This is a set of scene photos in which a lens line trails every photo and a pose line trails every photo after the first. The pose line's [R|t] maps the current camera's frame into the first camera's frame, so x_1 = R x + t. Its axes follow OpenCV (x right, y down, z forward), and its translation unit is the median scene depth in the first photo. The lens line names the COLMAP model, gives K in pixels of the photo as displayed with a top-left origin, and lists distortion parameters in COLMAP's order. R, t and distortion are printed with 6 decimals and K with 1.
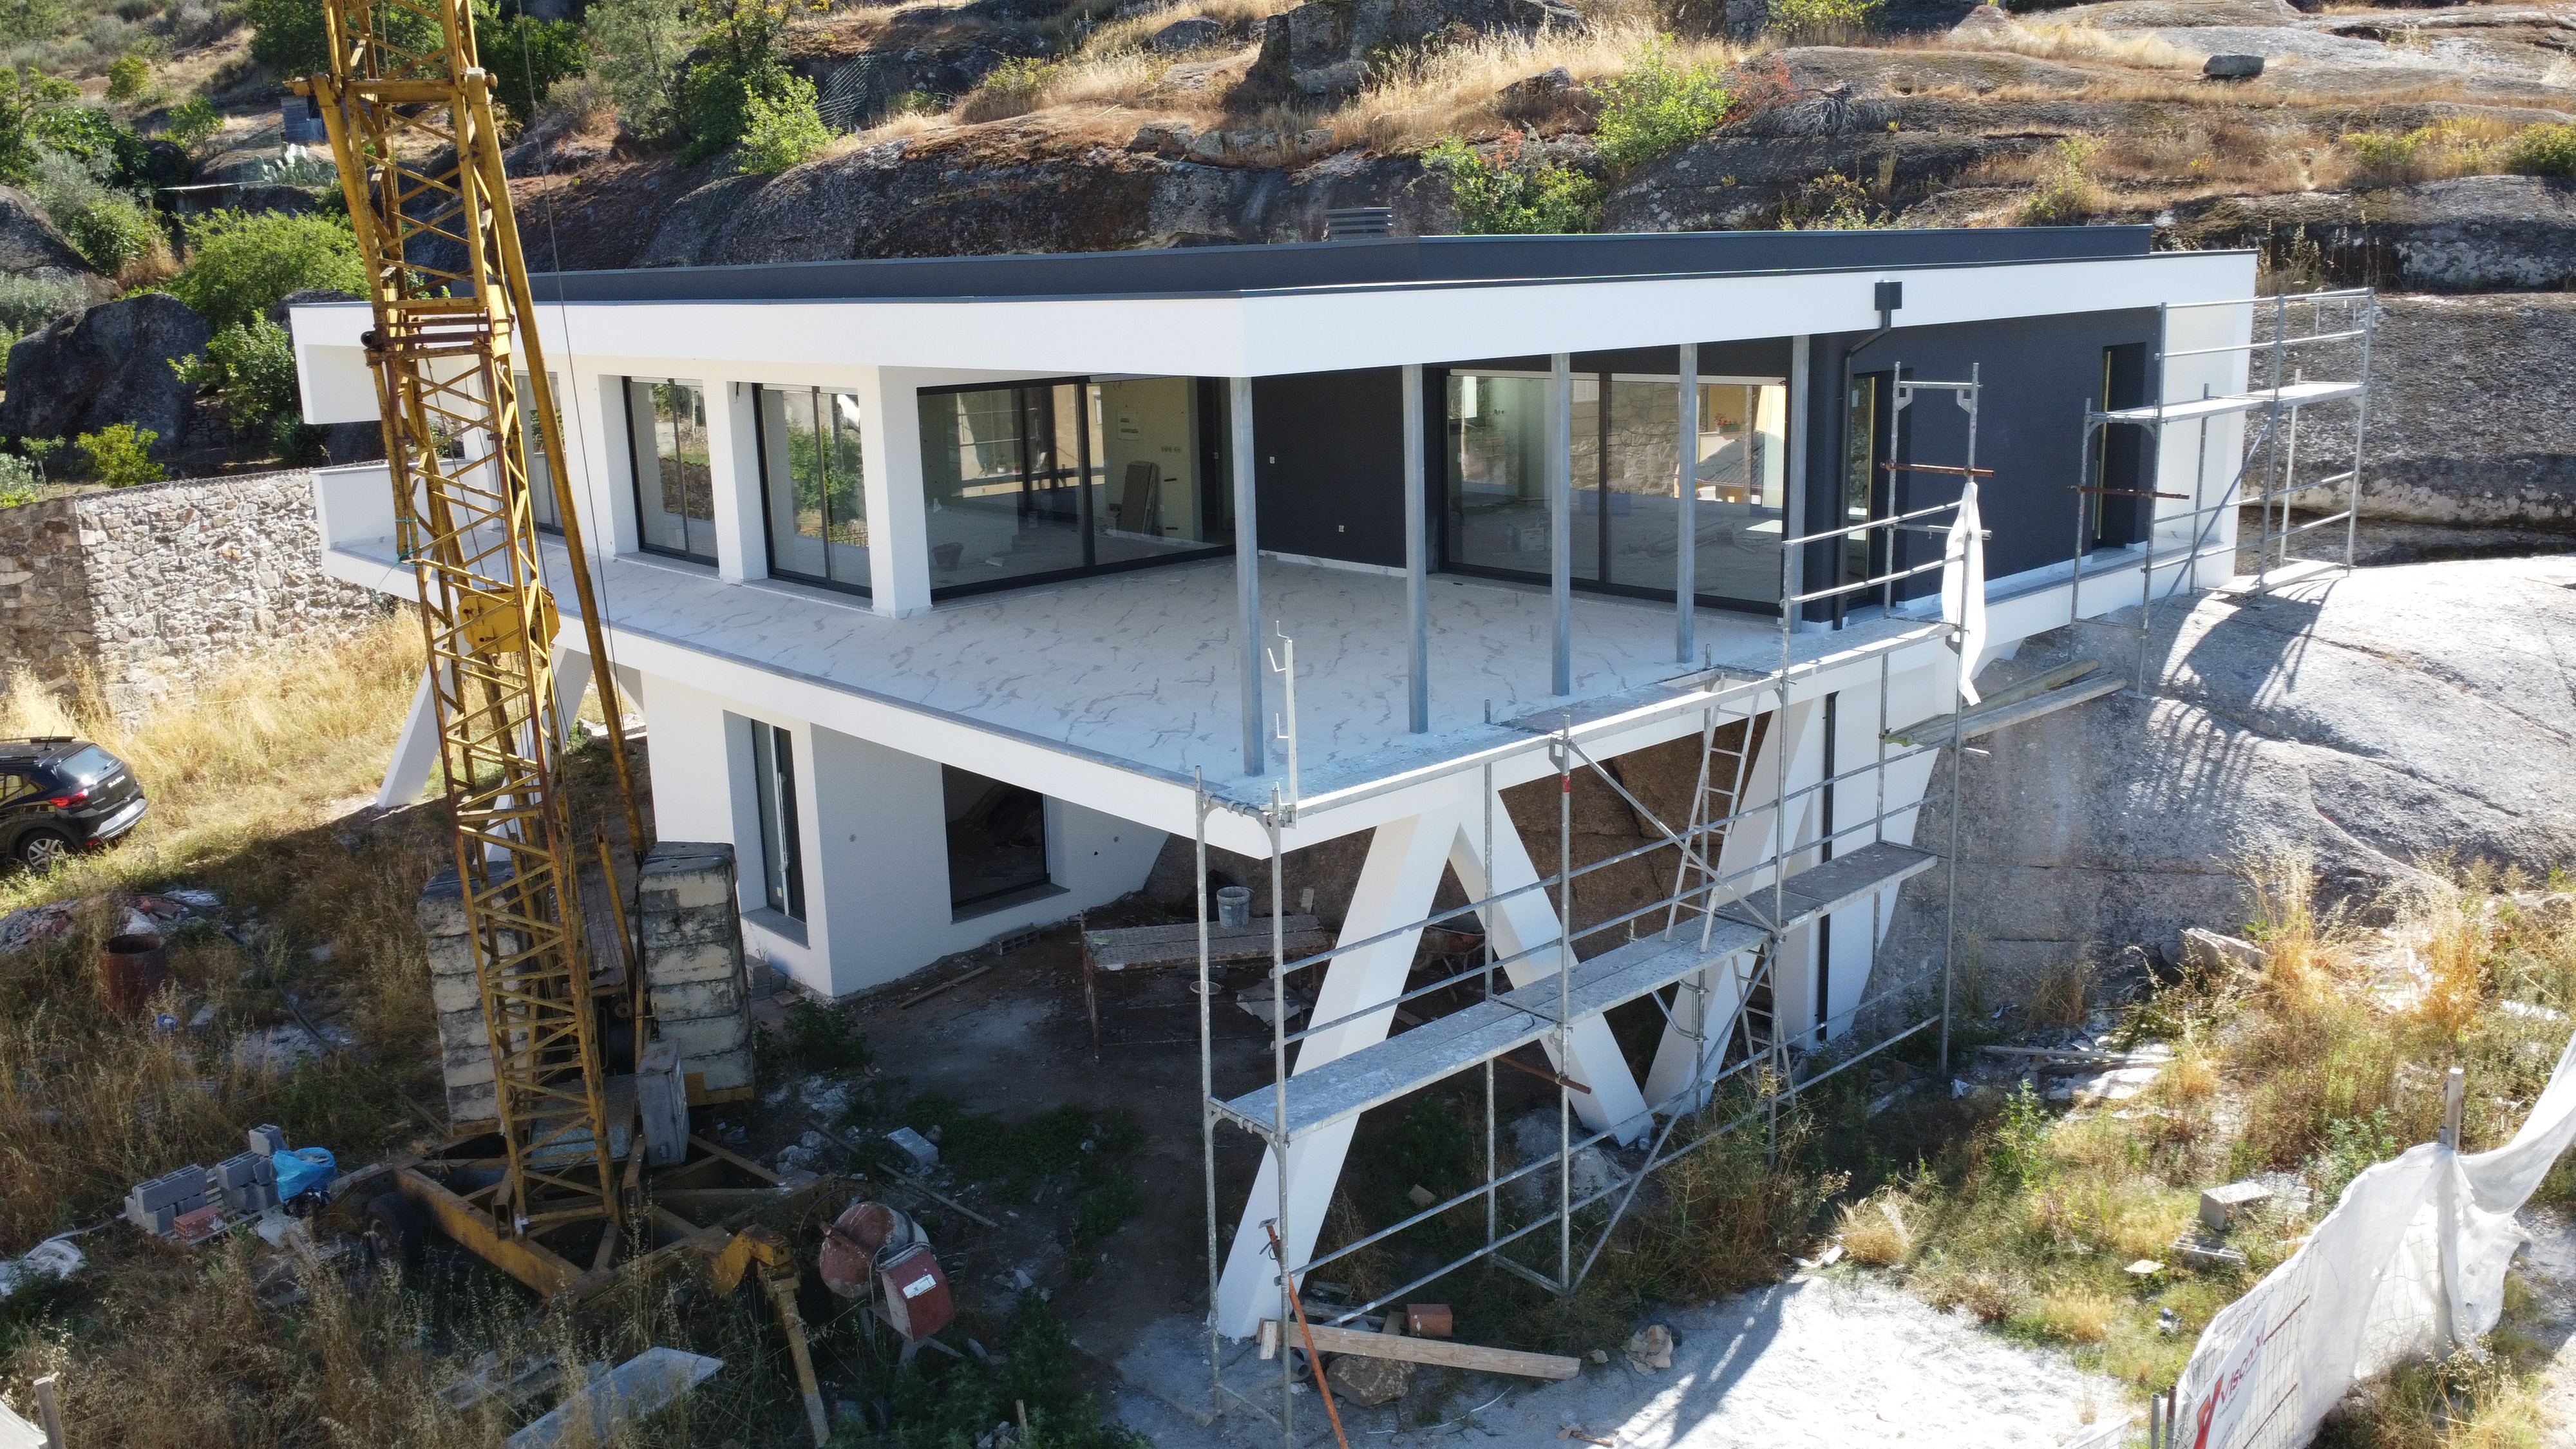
lens RADIAL K [[1914.6, 0, 1298.0], [0, 1914.6, 670.5], [0, 0, 1]] dist [0.013637, -0.009050]
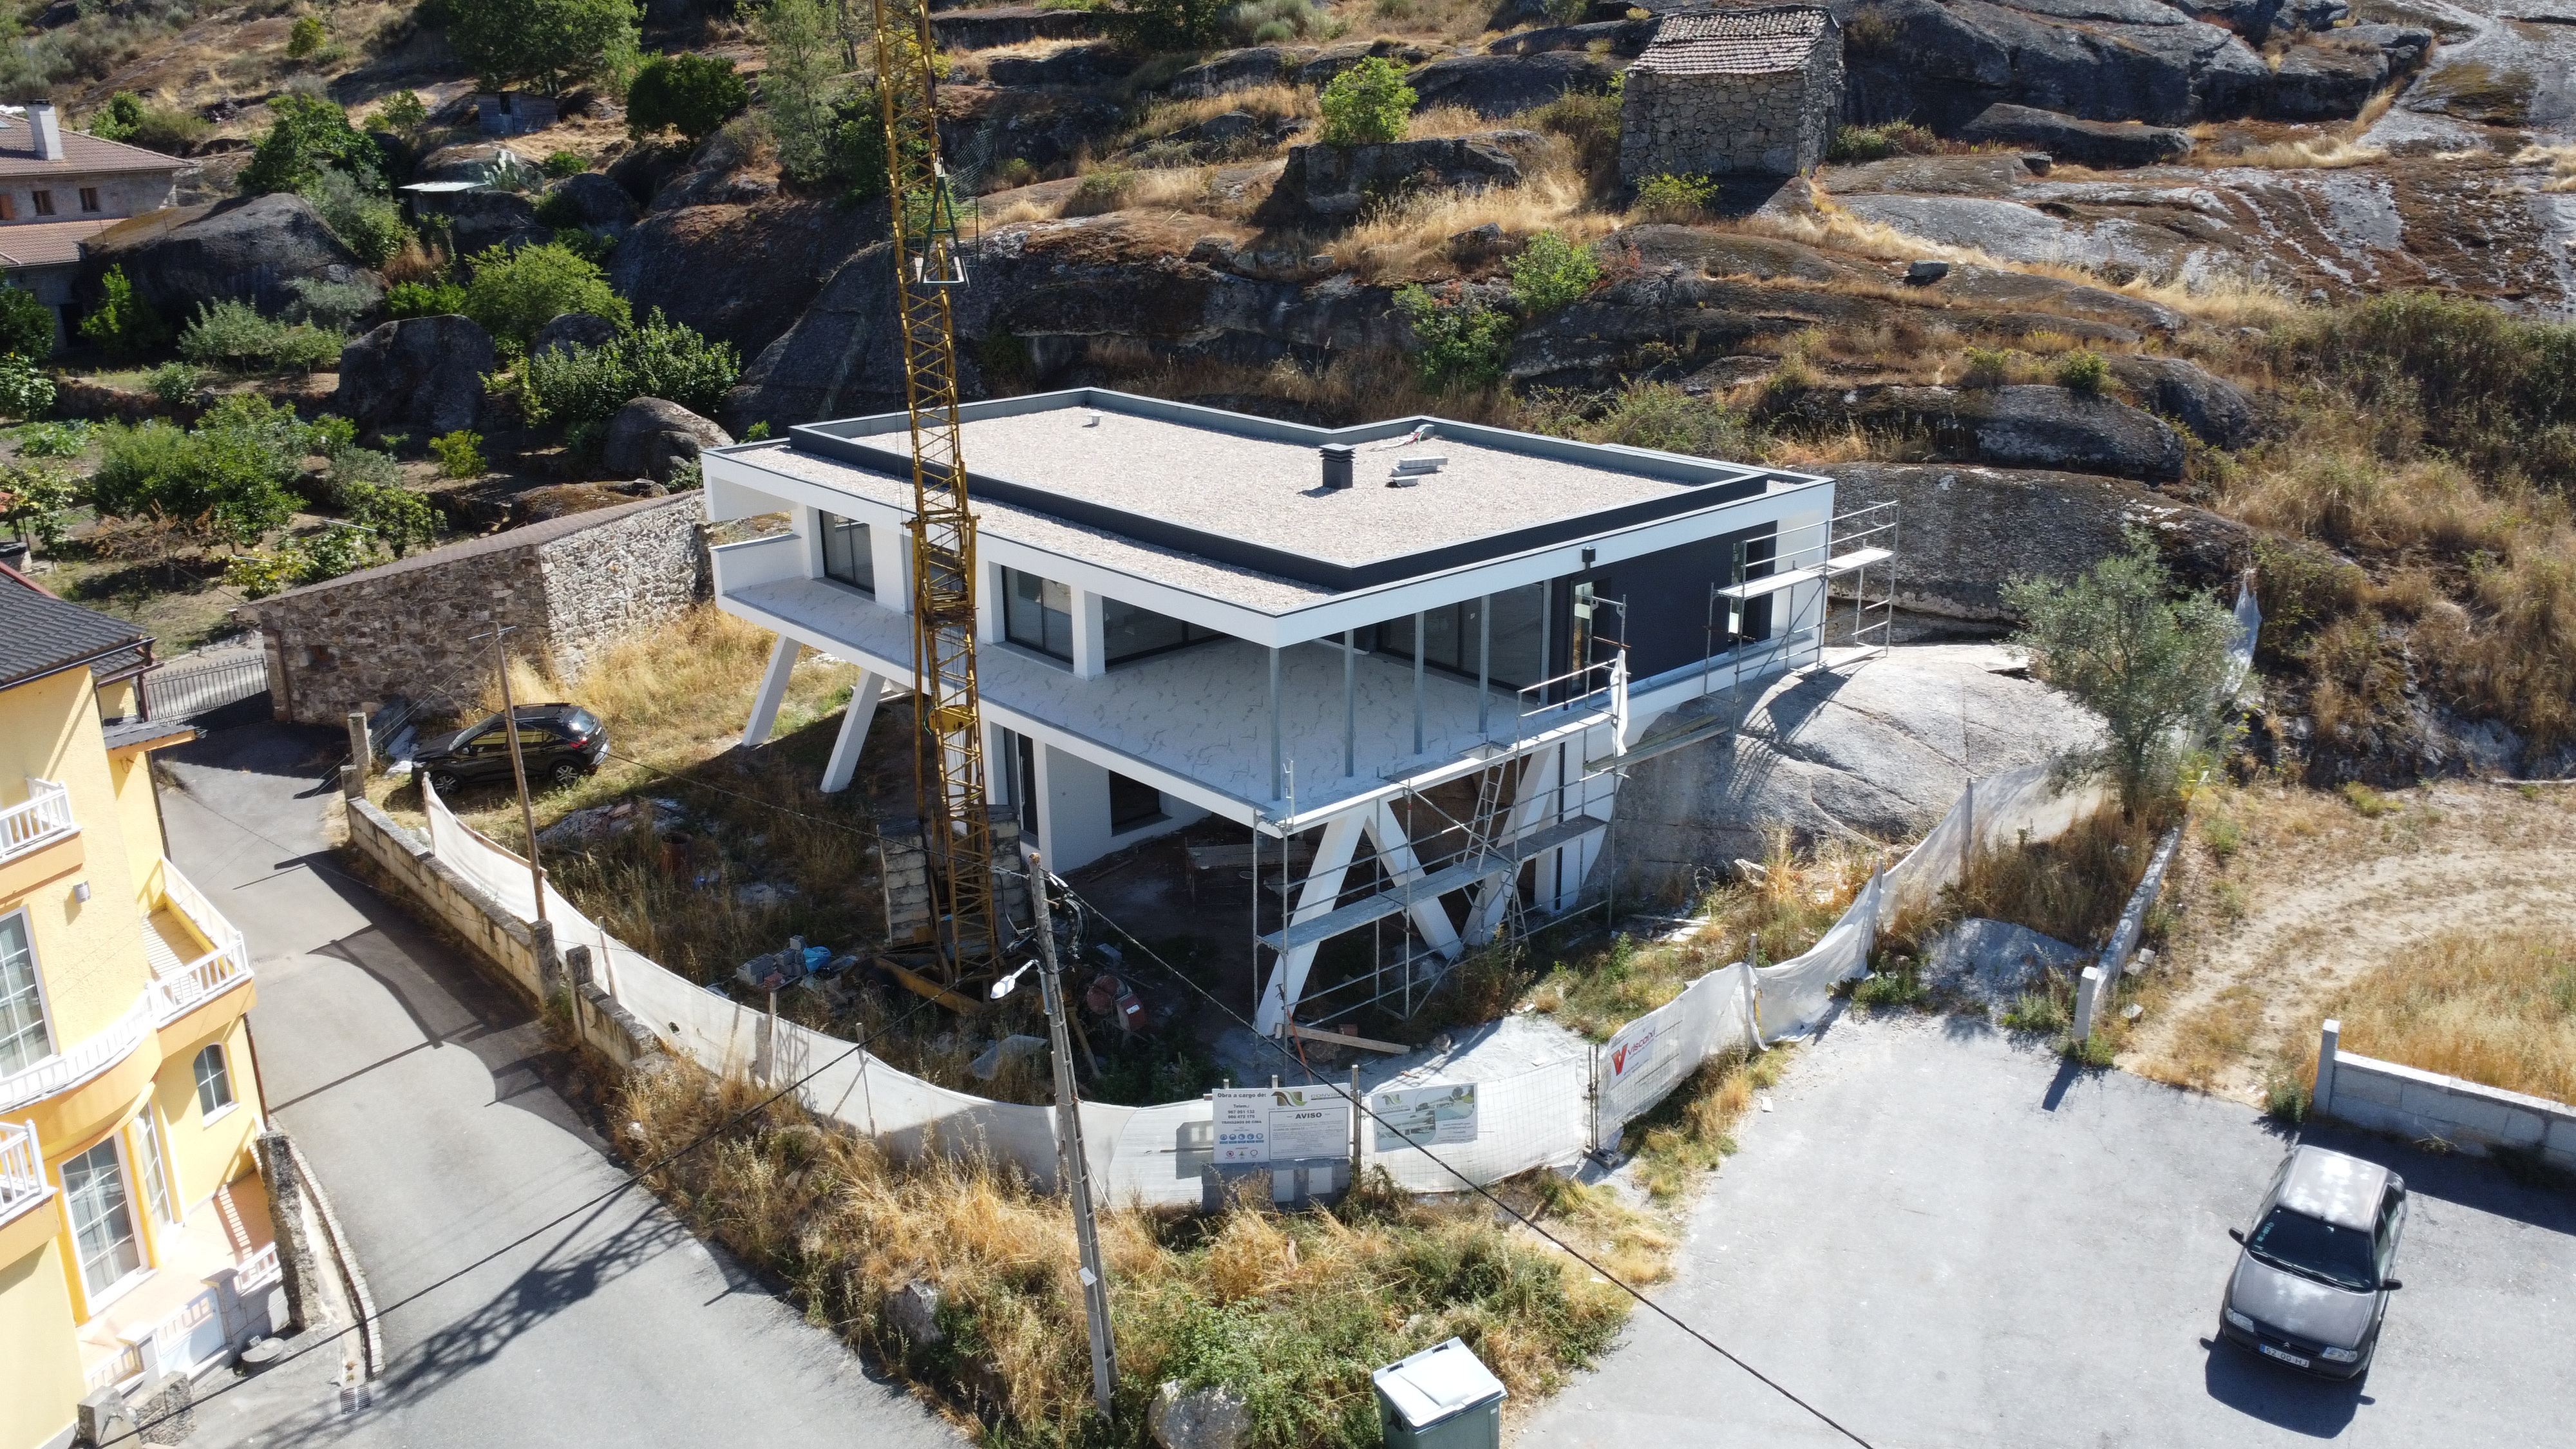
lens RADIAL K [[1901.9, 0, 1298.1], [0, 1901.9, 686.2], [0, 0, 1]] dist [0.009864, -0.005545]
pose [[0.999799, 0.019674, -0.003936, 0.005569], [-0.019184, 0.994826, 0.099764, -0.180559], [0.005879, -0.099668, 0.995003, -0.742798]]
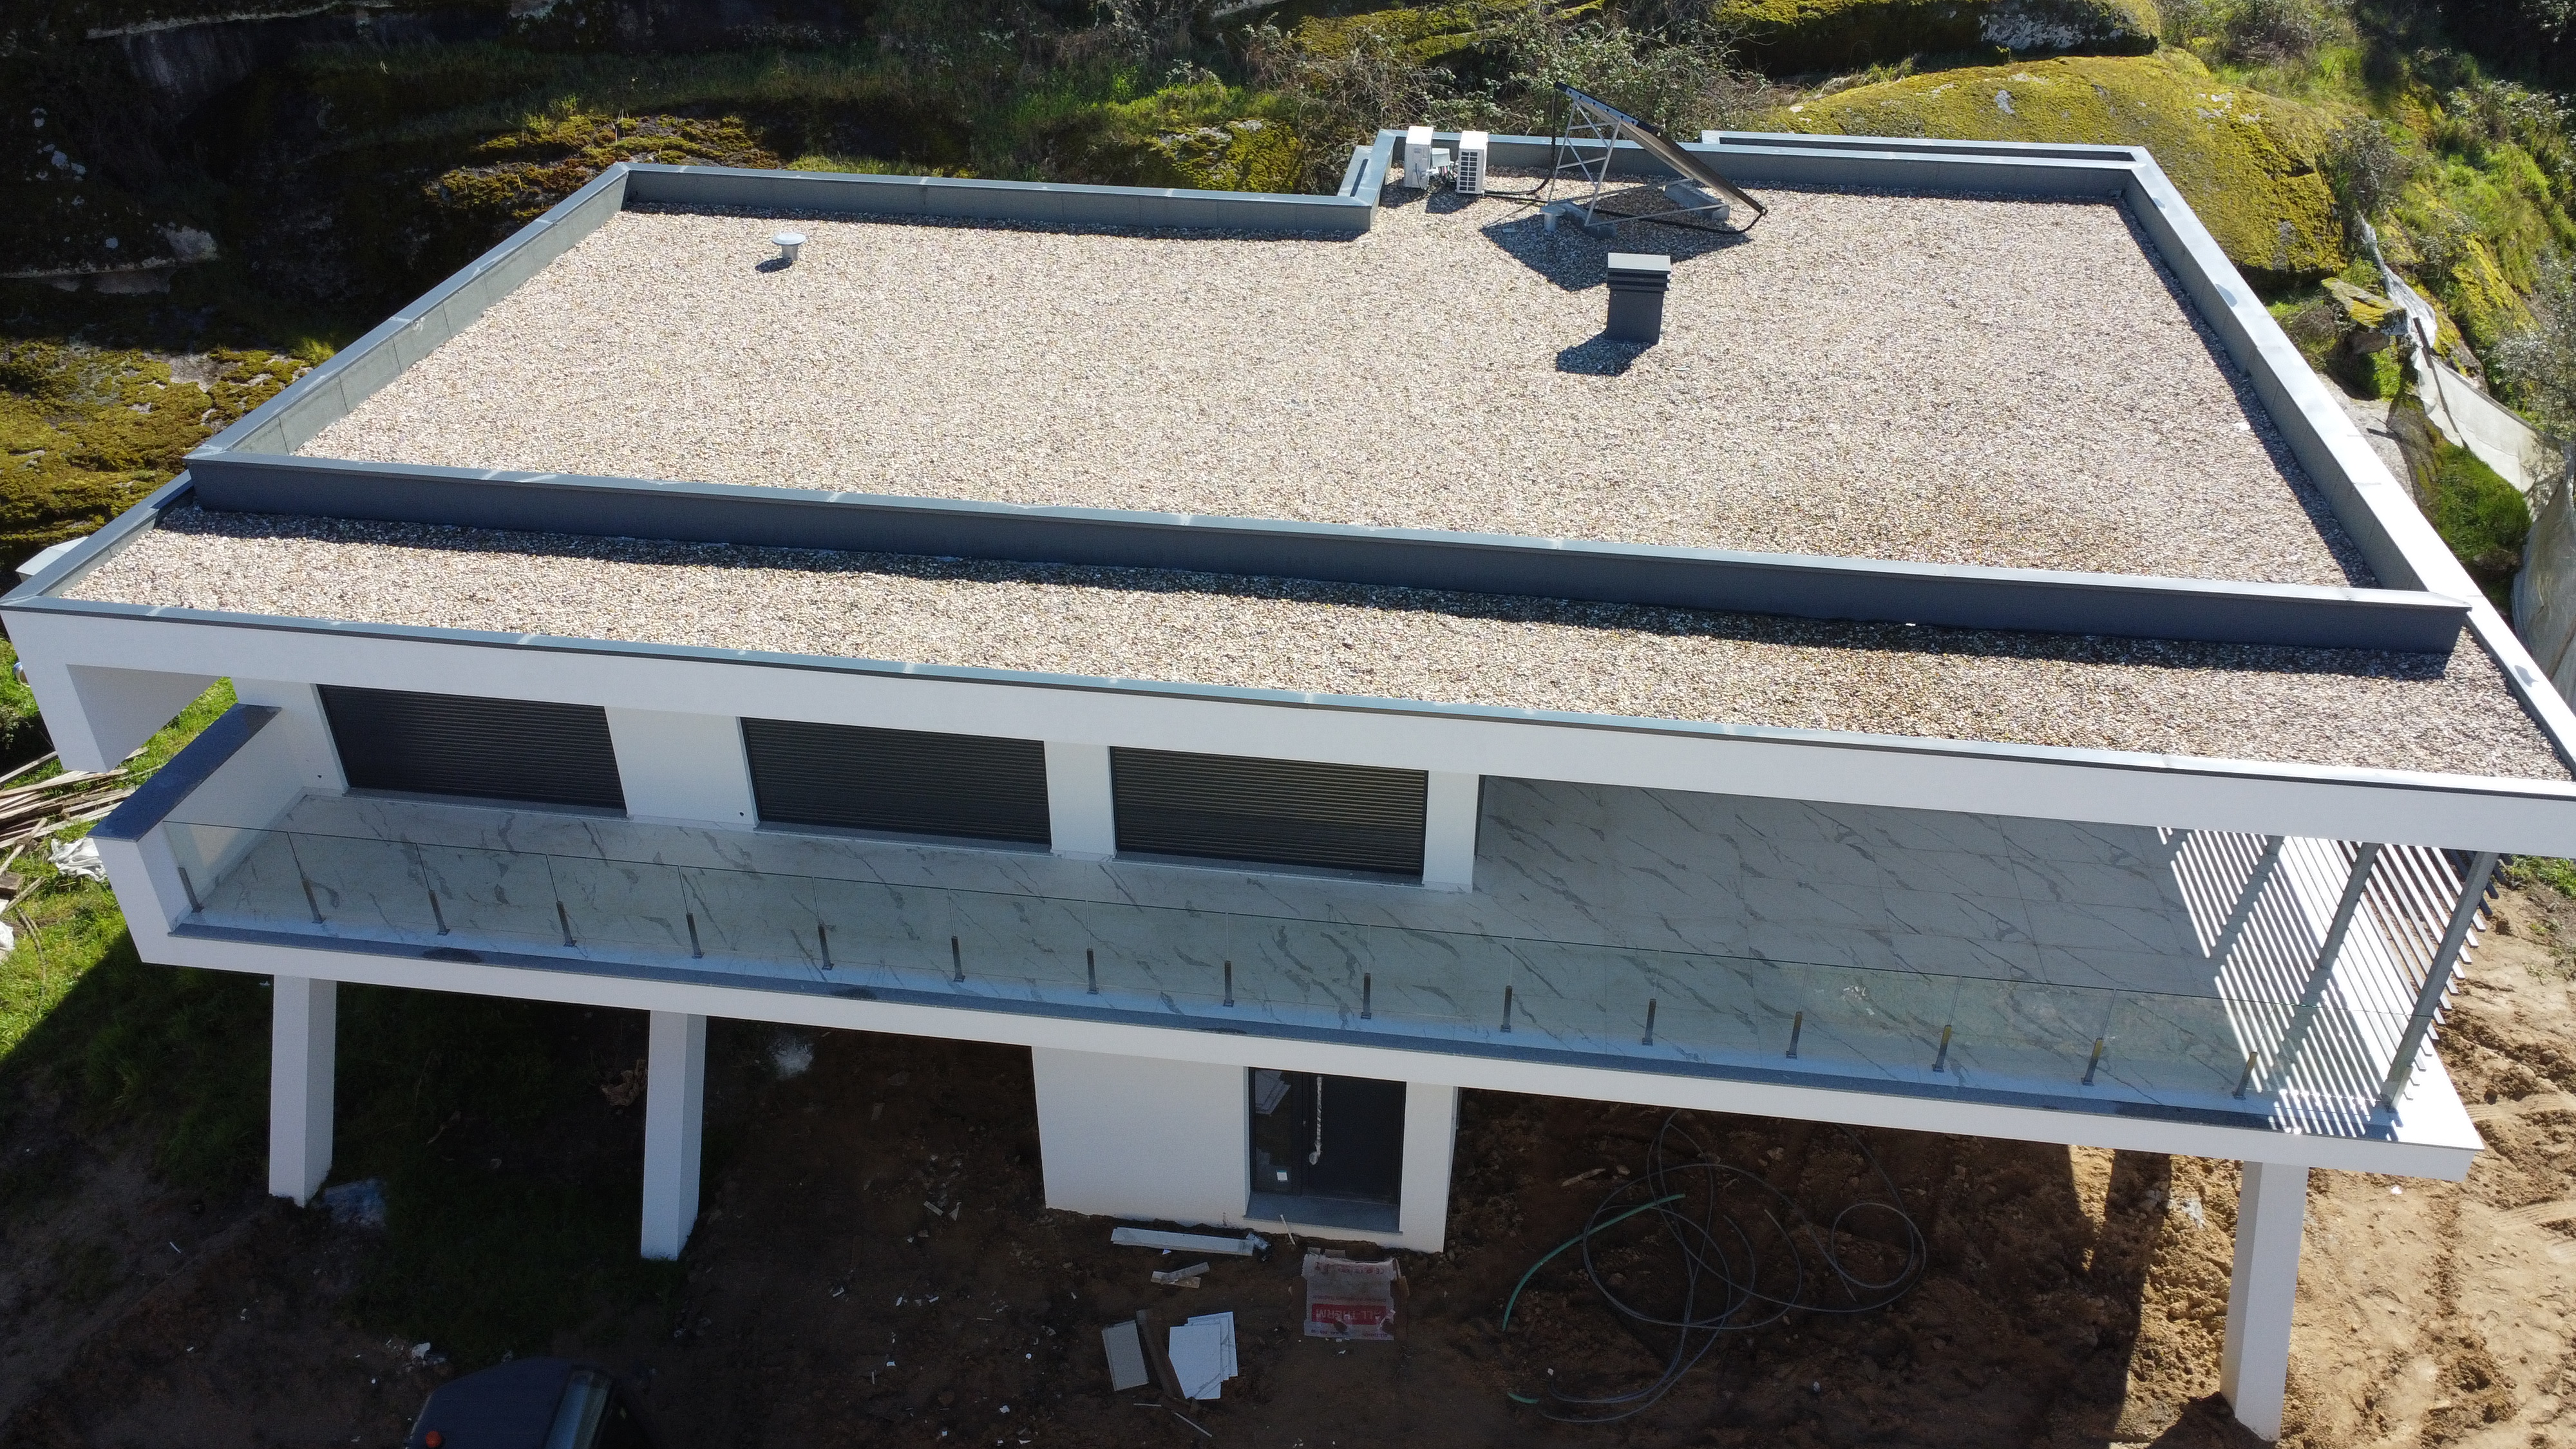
lens RADIAL K [[1912.2, 0, 1296.8], [0, 1912.2, 665.0], [0, 0, 1]] dist [0.008820, -0.001549]
pose [[0.767379, -0.312282, 0.560008, -0.619661], [0.105587, 0.923005, 0.370017, -0.387732], [-0.632440, -0.224814, 0.741268, 0.351865]]
